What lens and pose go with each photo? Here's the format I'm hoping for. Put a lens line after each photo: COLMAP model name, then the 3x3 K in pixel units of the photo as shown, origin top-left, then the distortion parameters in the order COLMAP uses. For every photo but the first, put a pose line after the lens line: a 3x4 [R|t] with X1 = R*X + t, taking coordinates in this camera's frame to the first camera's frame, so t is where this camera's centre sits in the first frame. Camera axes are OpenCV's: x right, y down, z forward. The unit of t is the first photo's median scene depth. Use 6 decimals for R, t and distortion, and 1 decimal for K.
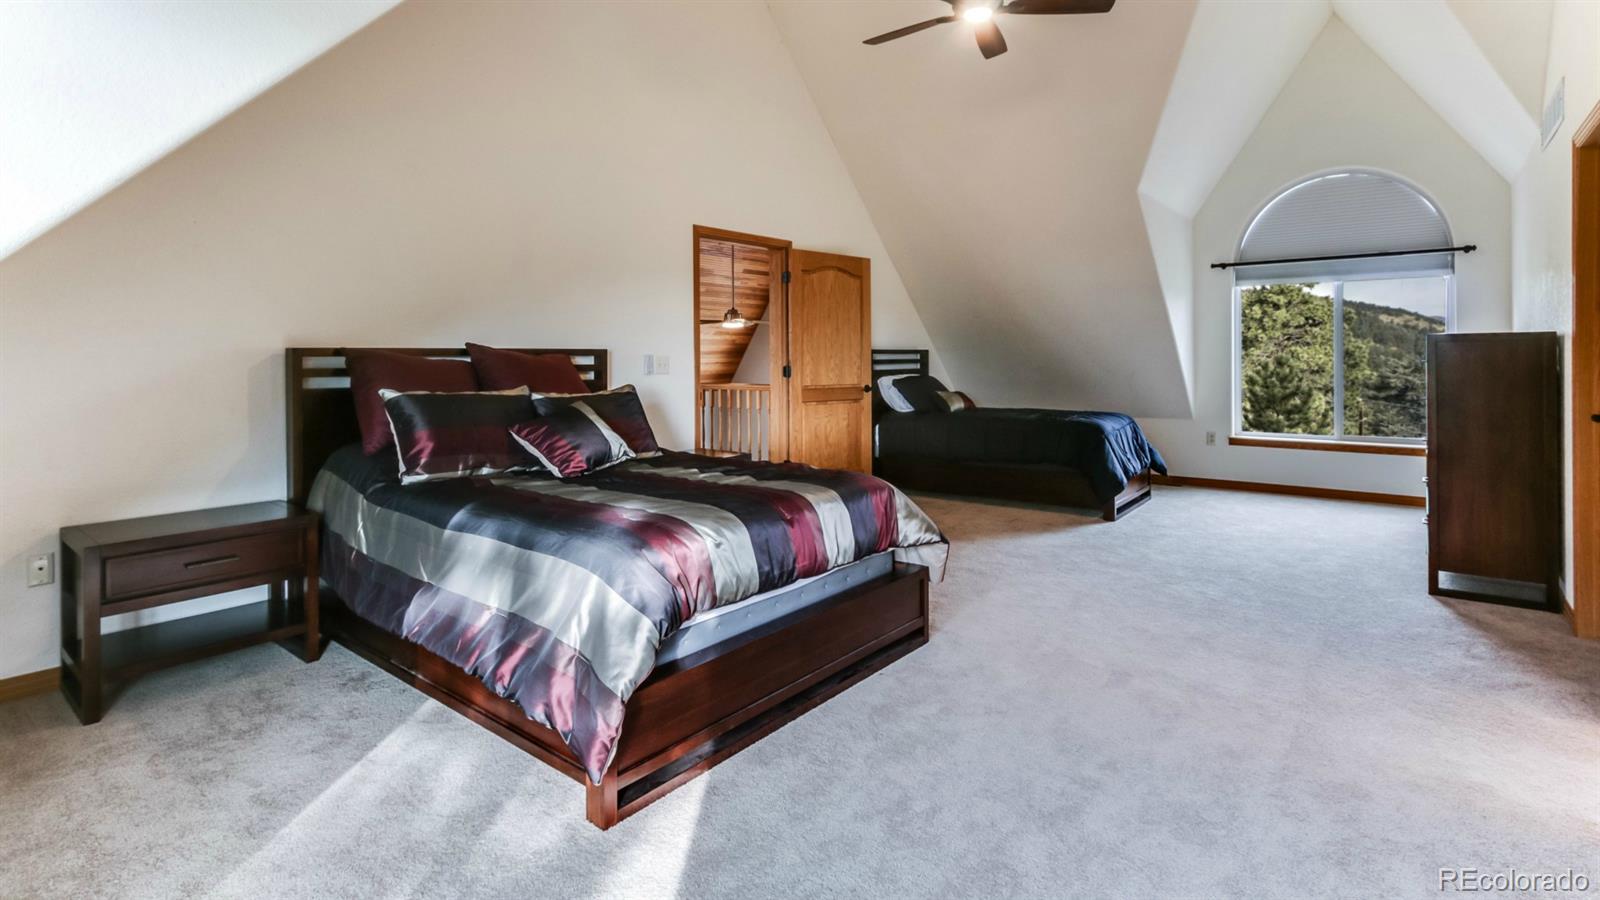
lens RADIAL K [[774.6, 0, 798.6], [0, 774.6, 374.8], [0, 0, 1]] dist [-0.000569, 0.000599]
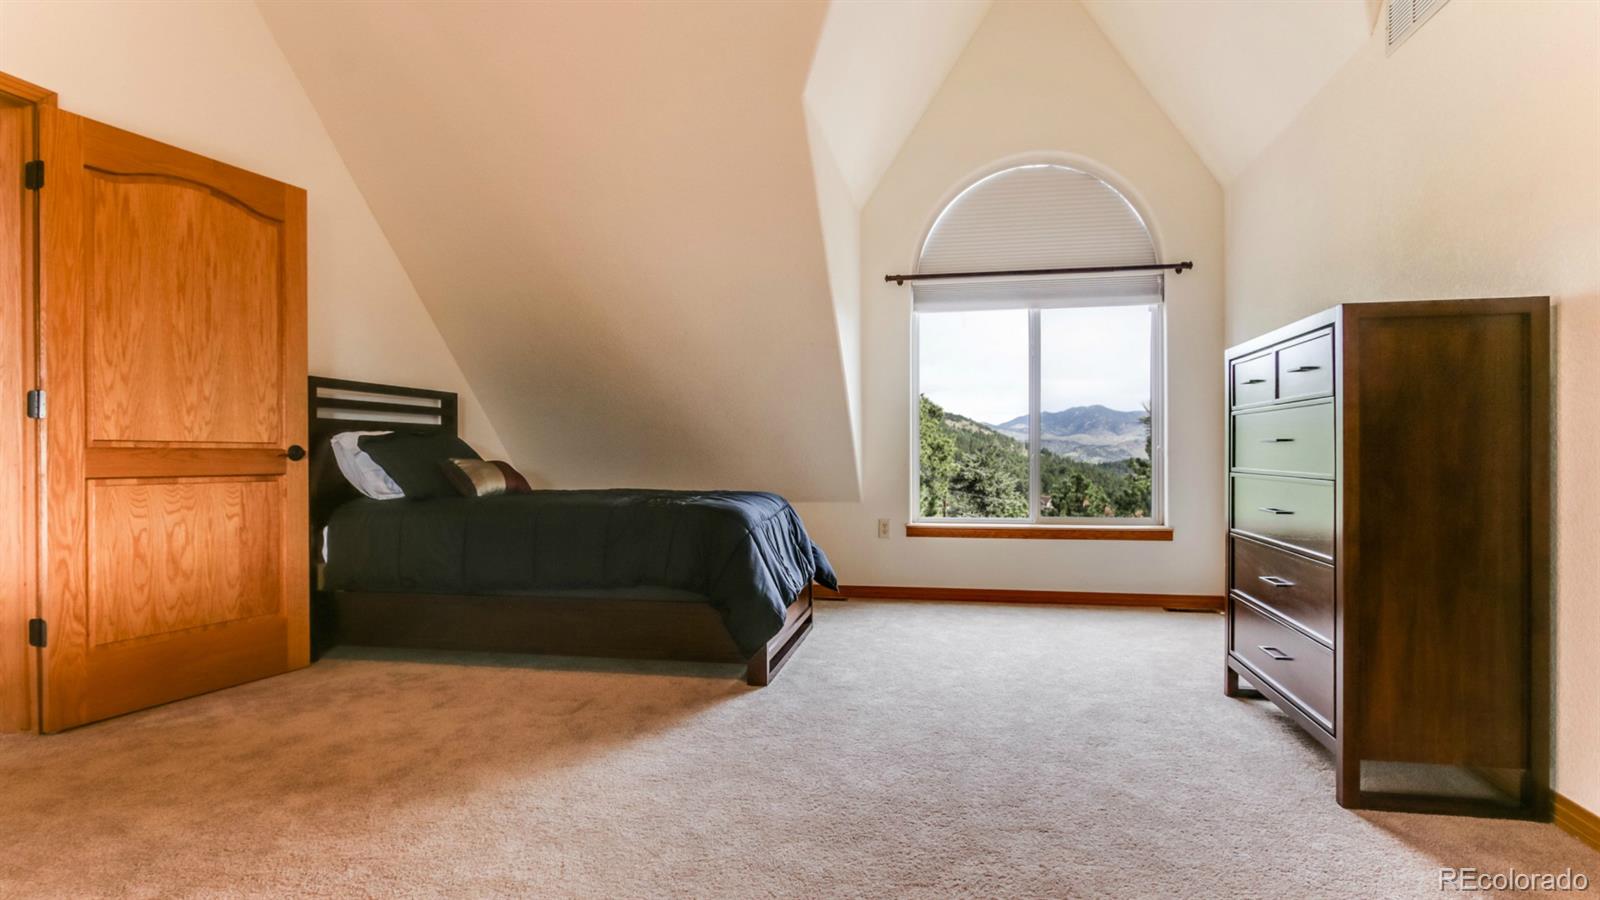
lens RADIAL K [[859.8, 0, 806.4], [0, 859.8, 423.7], [0, 0, 1]] dist [-0.004197, -0.010431]
pose [[0.894243, 0.015317, 0.447319, 0.137346], [0.008751, 0.998625, -0.051689, 0.030799], [-0.447495, 0.050137, 0.892880, 0.377758]]
